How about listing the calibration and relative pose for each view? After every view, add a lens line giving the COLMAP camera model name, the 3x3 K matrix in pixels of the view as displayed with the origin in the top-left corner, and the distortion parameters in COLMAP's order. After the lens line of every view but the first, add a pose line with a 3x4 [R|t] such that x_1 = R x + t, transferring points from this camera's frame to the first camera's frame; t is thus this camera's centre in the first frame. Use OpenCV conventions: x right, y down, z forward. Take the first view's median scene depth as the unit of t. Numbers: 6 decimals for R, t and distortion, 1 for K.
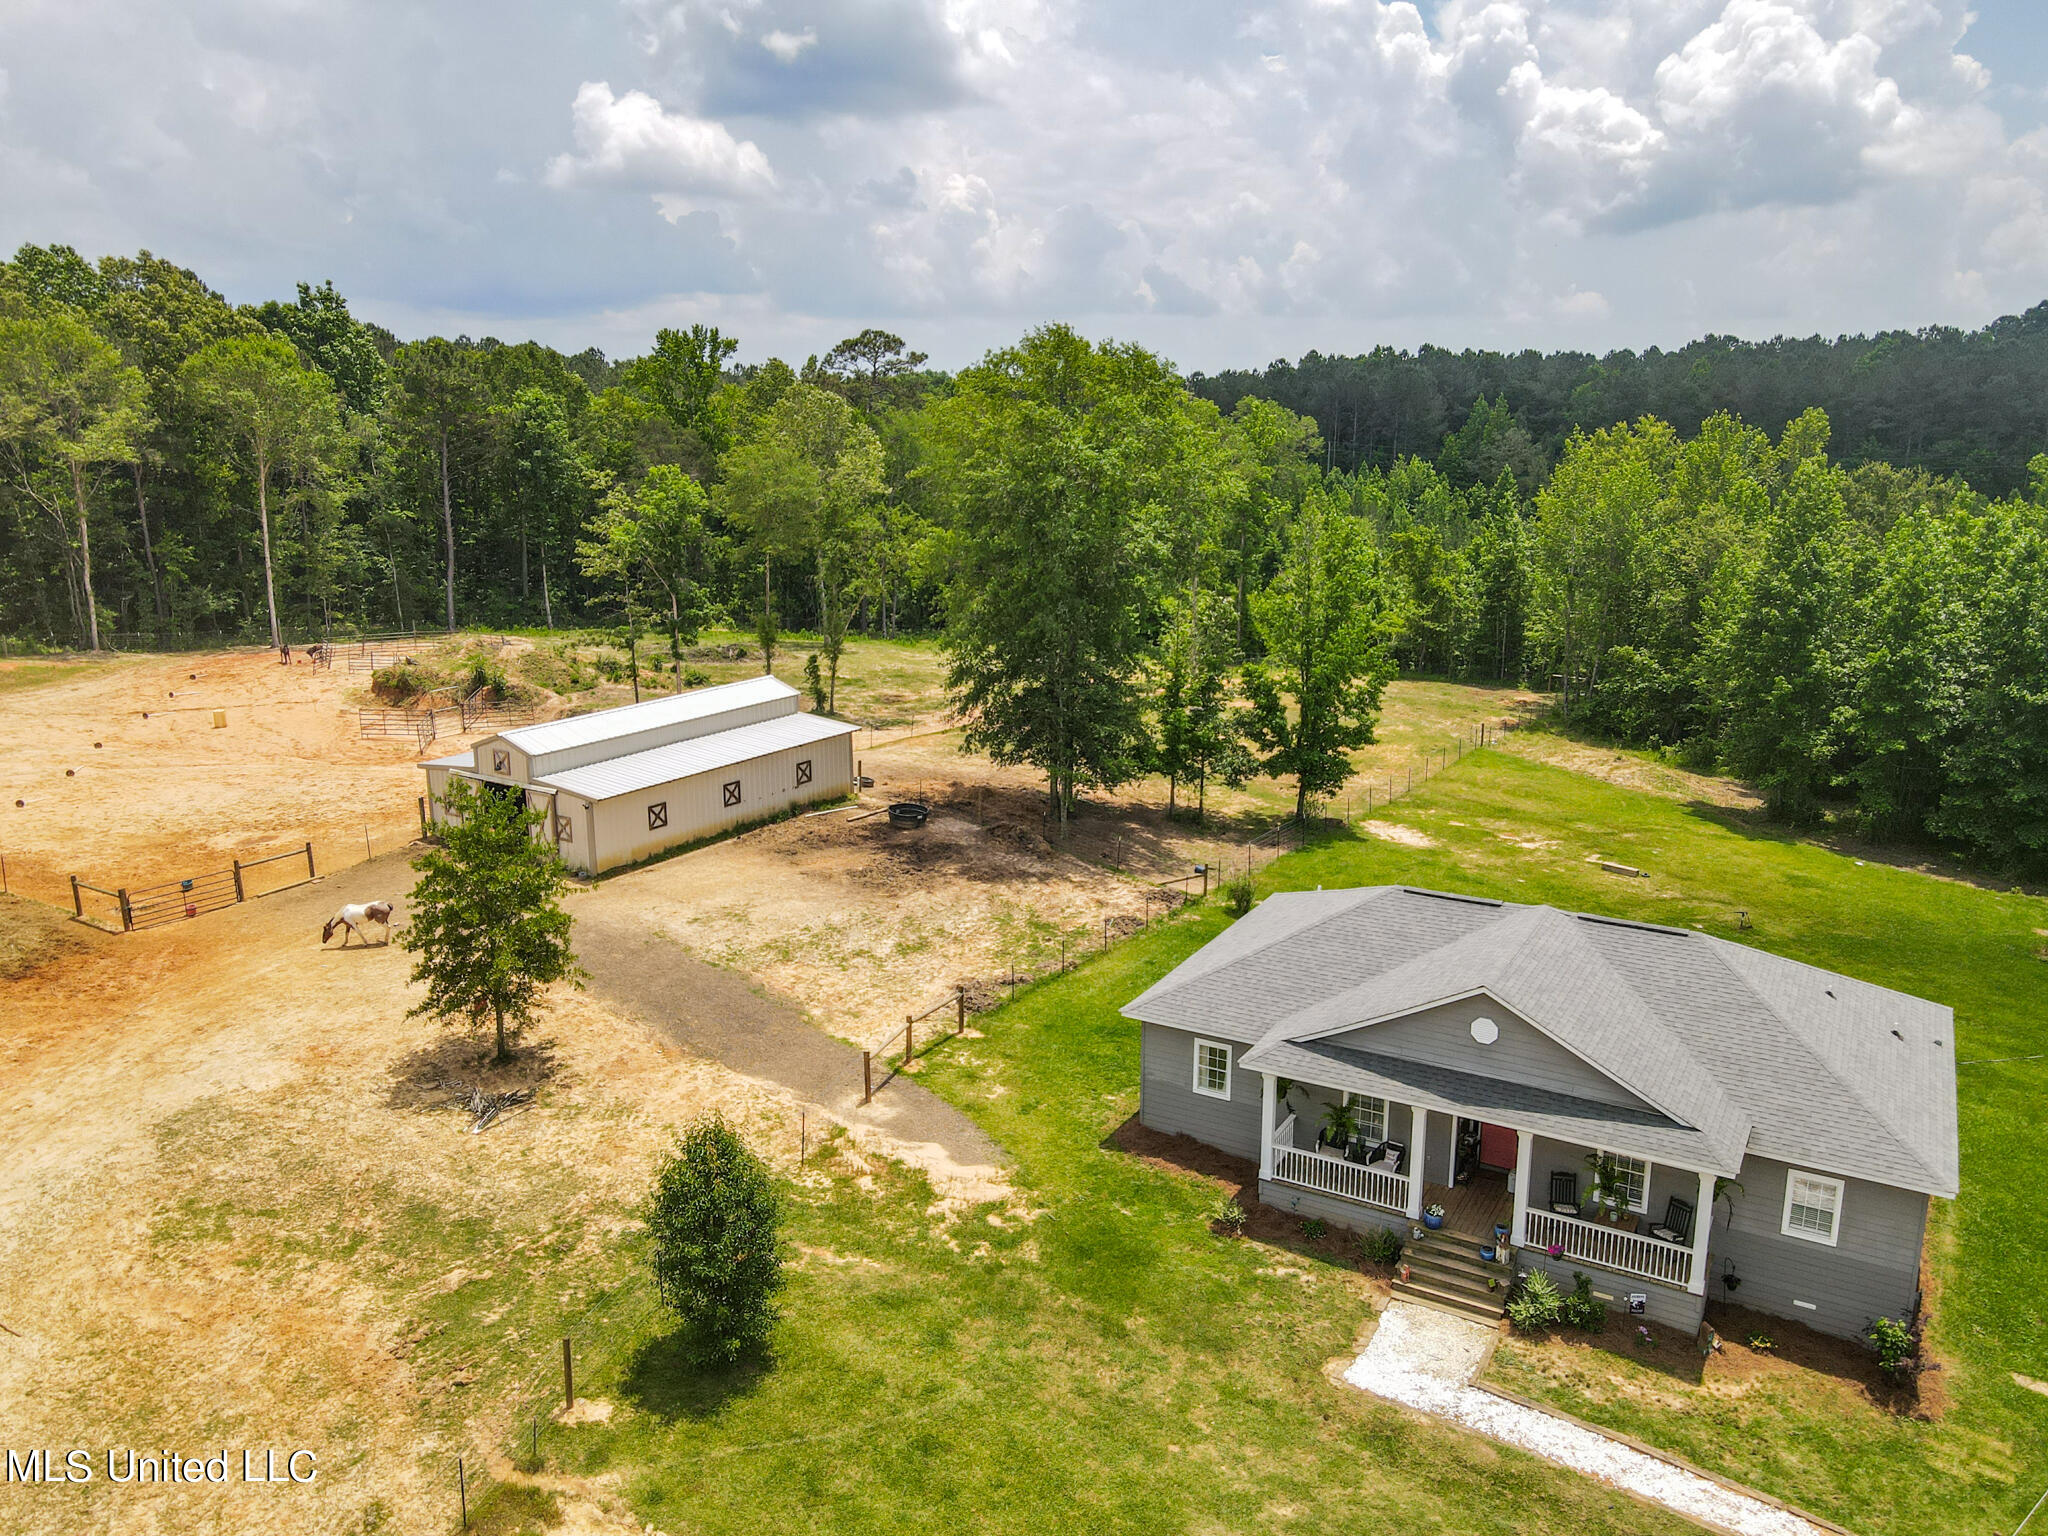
lens RADIAL K [[1515.8, 0, 1030.0], [0, 1515.8, 777.9], [0, 0, 1]] dist [-0.002108, 0.027000]
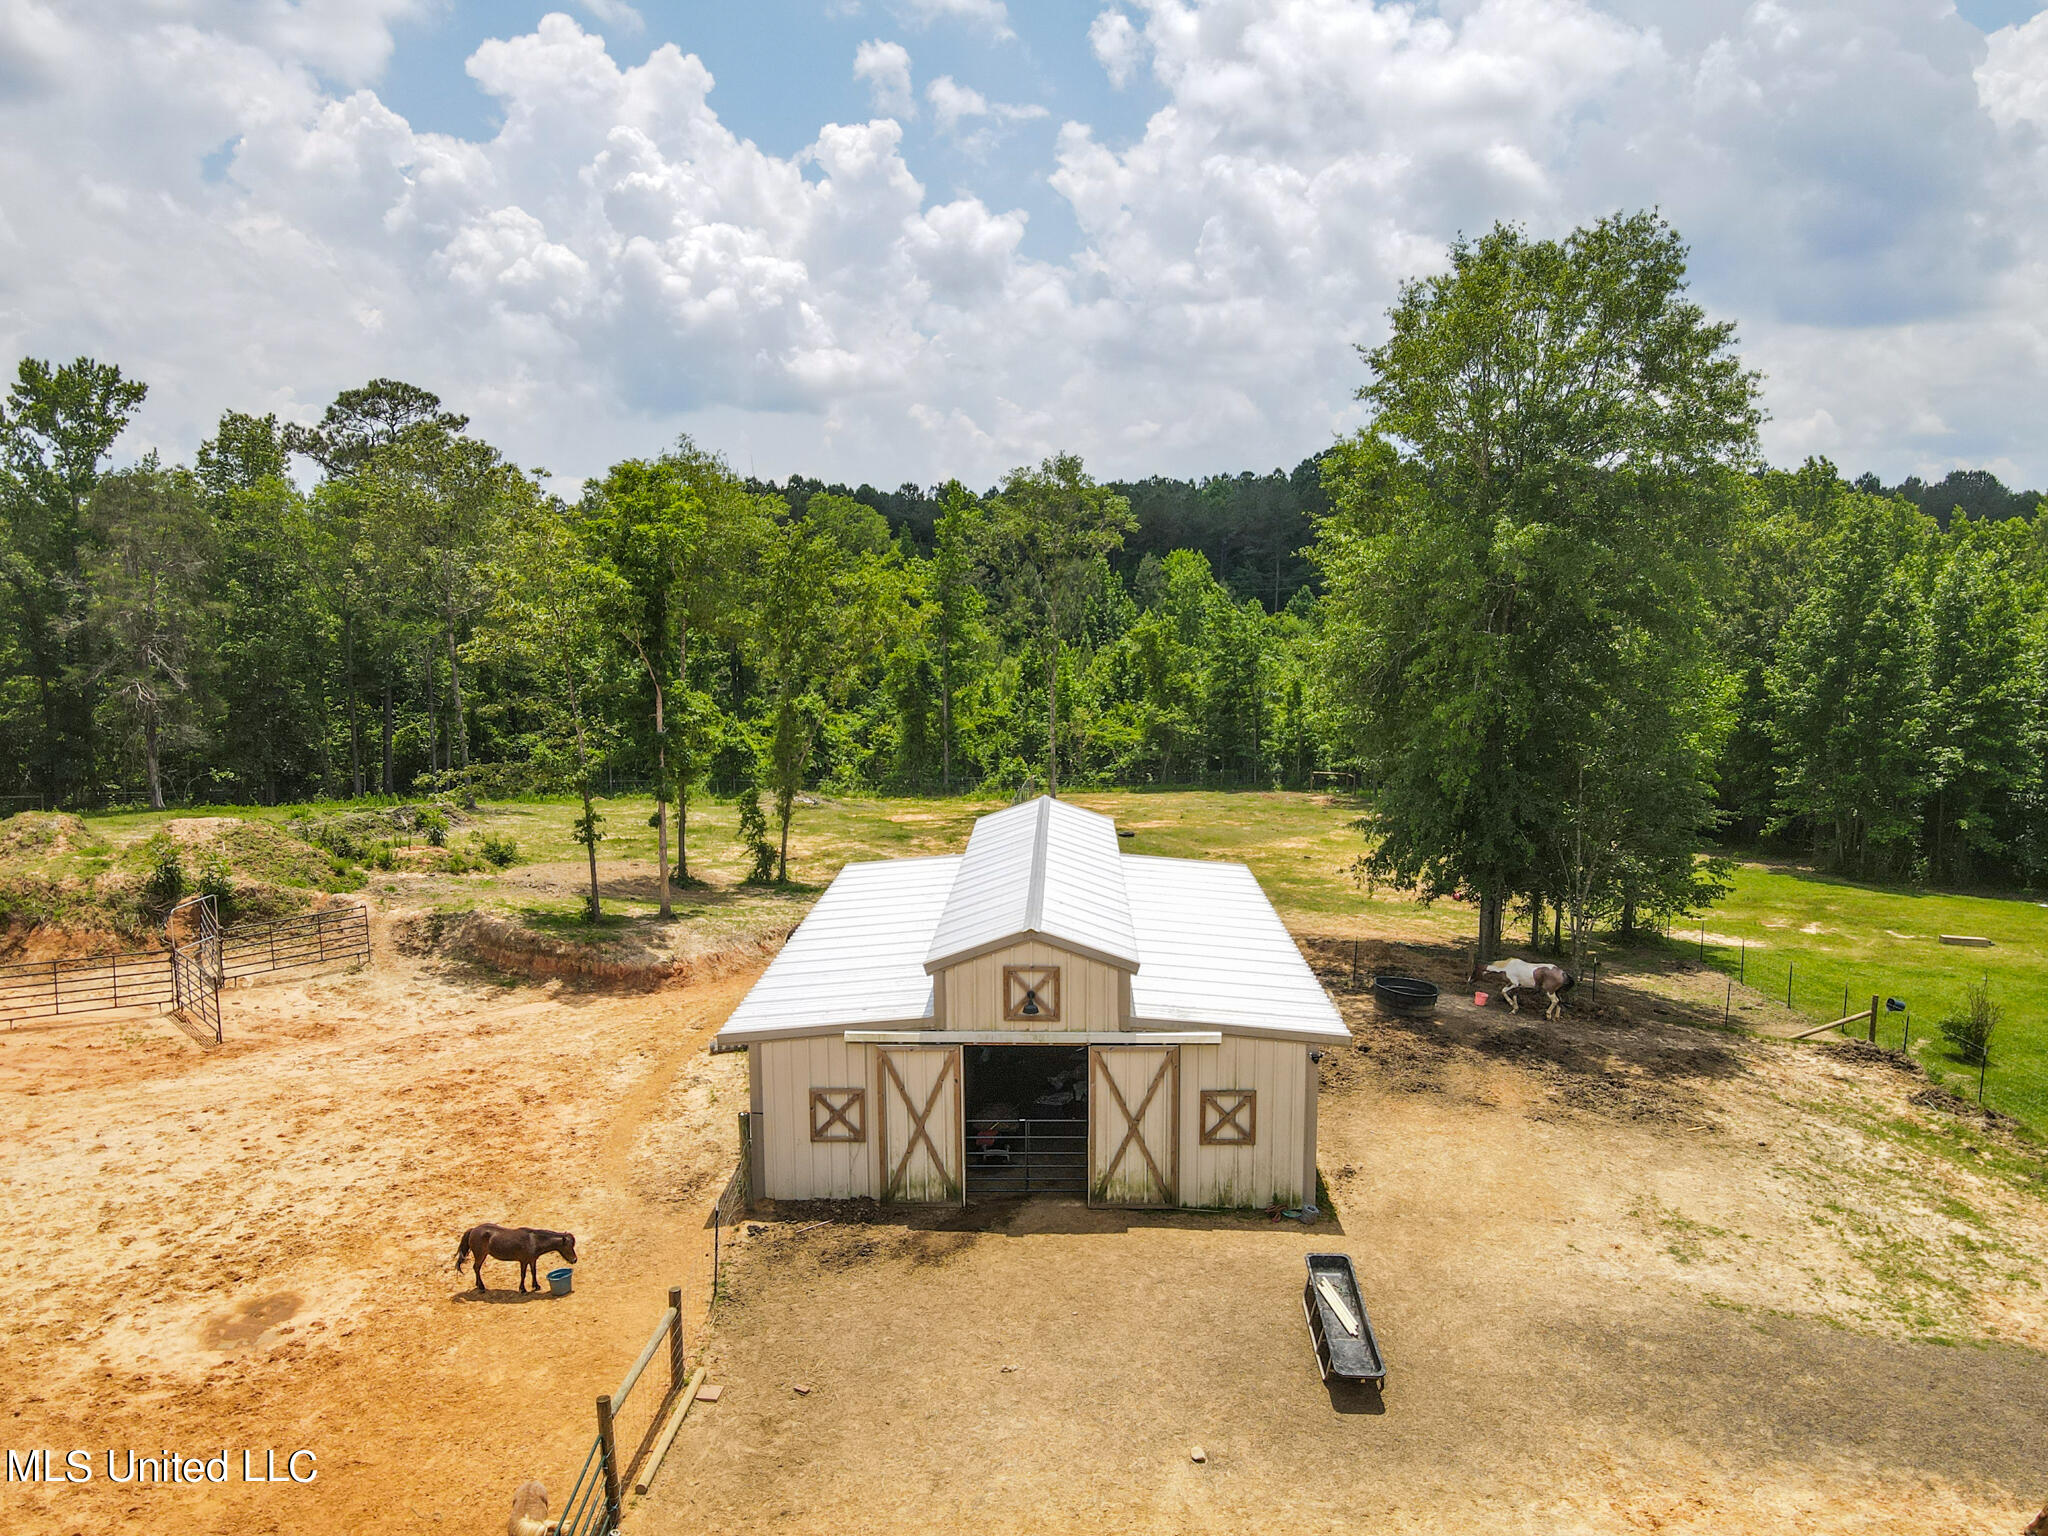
lens RADIAL K [[1515.8, 0, 1018.4], [0, 1515.8, 772.2], [0, 0, 1]] dist [-0.002108, 0.027000]
pose [[0.852557, -0.069466, 0.517996, -0.813560], [0.127160, 0.988914, -0.076671, -0.057095], [-0.506928, 0.131235, 0.851940, 0.878843]]
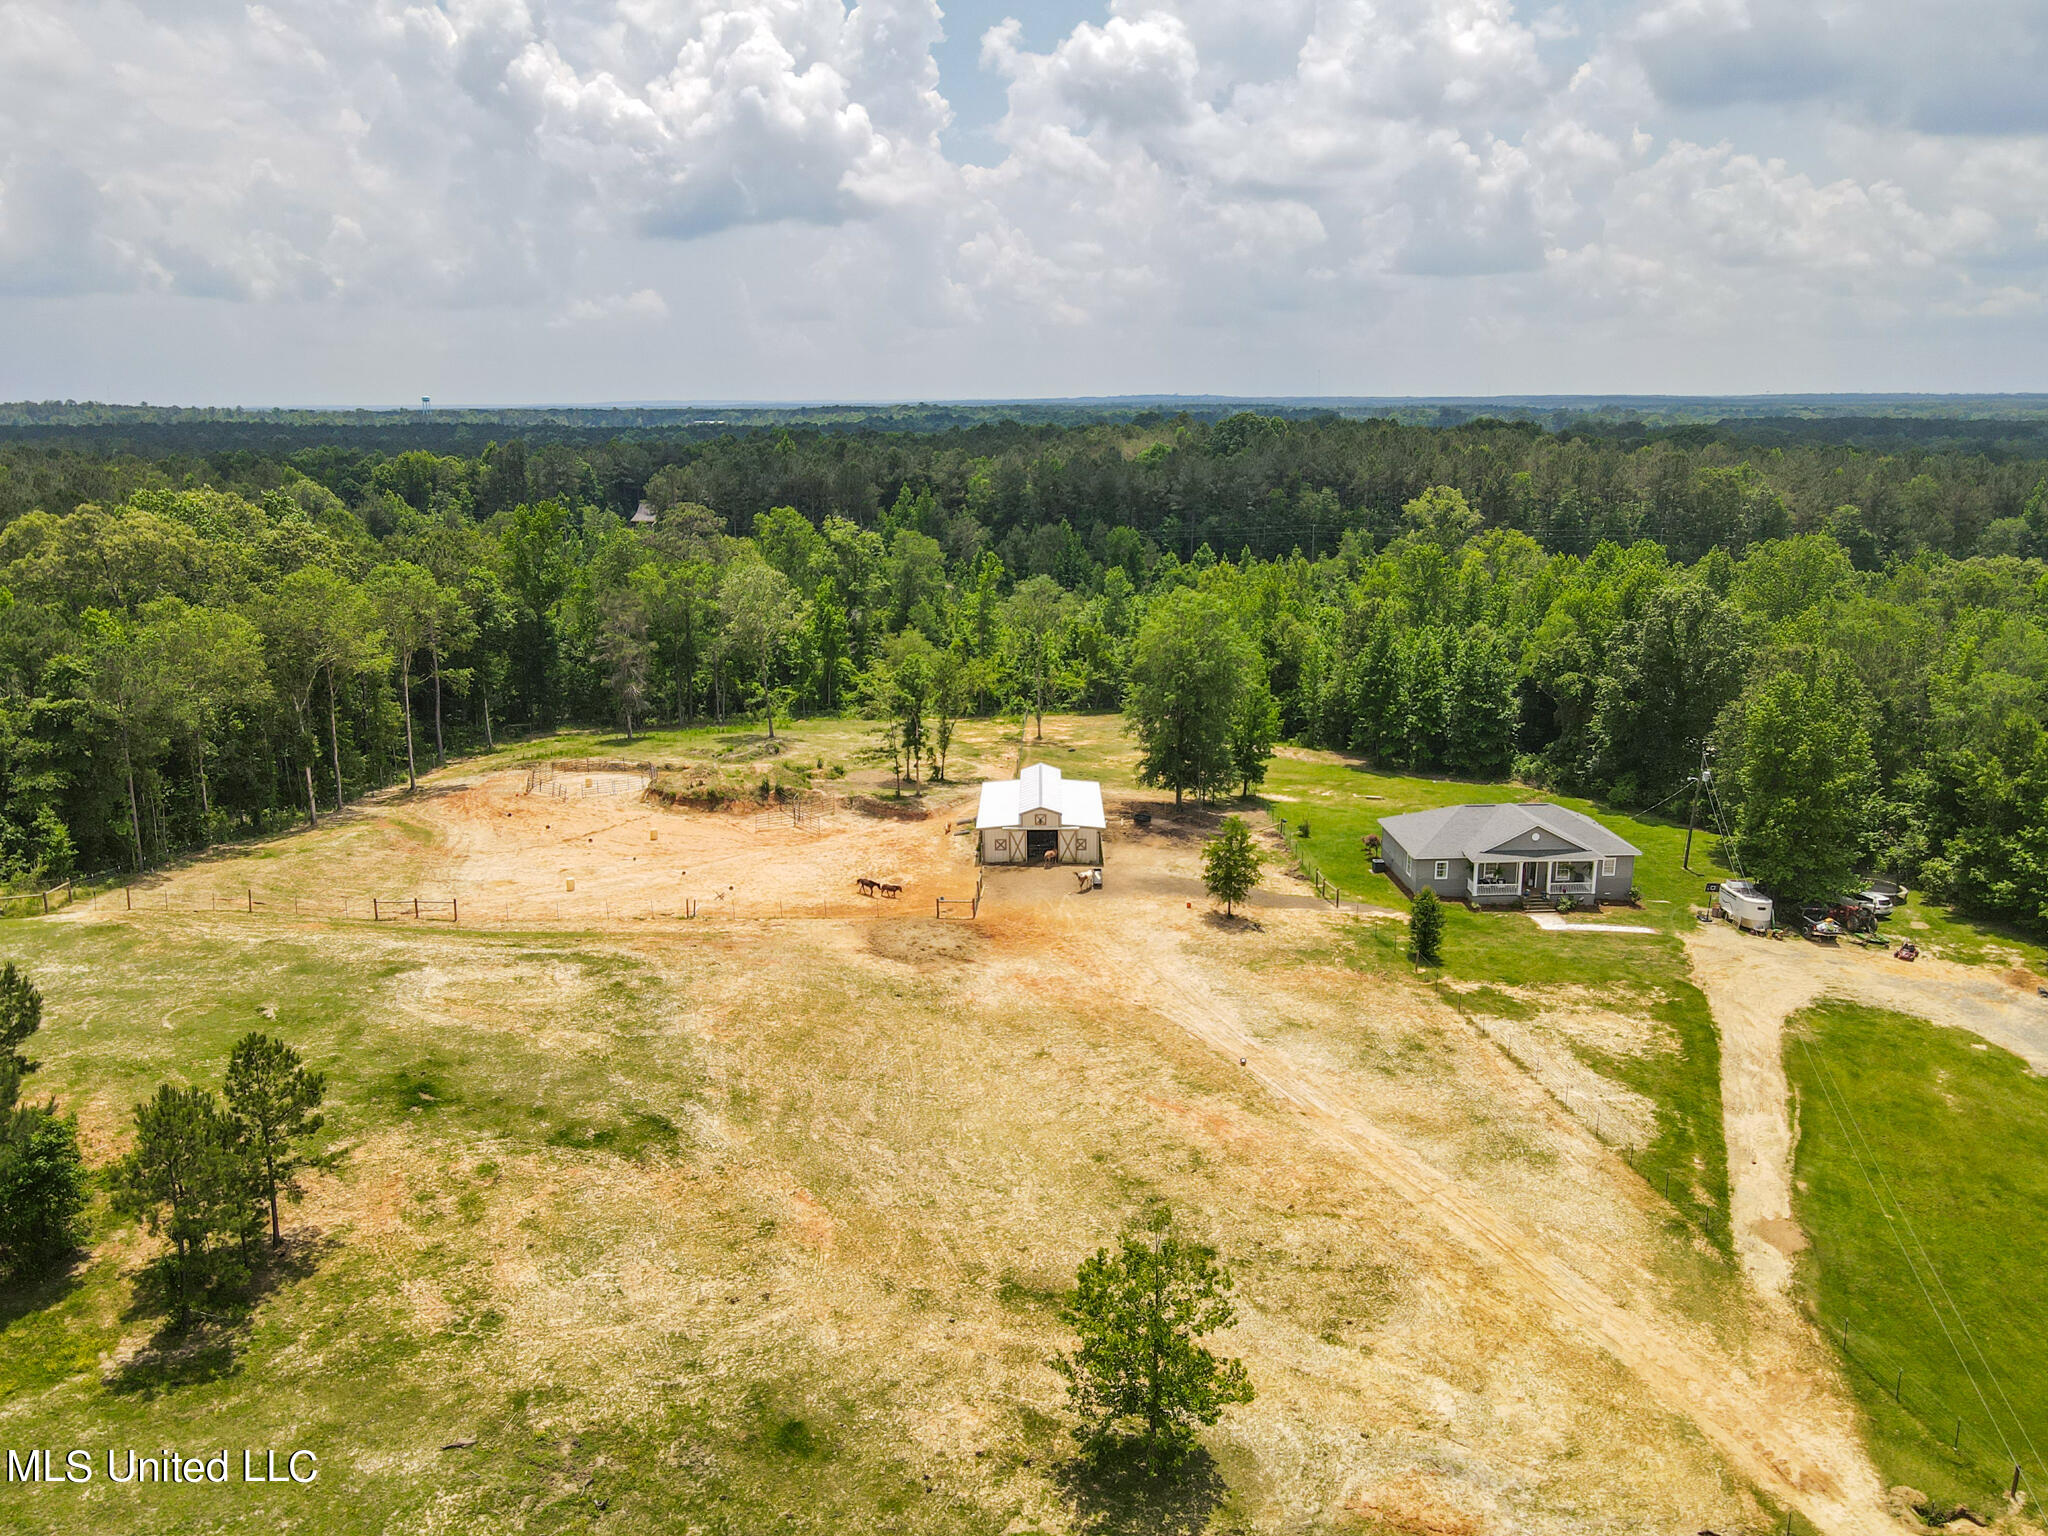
lens RADIAL K [[1515.8, 0, 1029.0], [0, 1515.8, 766.9], [0, 0, 1]] dist [-0.002108, 0.027000]
pose [[0.839699, -0.131750, 0.526828, -2.102600], [0.132663, 0.990498, 0.036257, -0.232616], [-0.526599, 0.039445, 0.849198, -1.159181]]
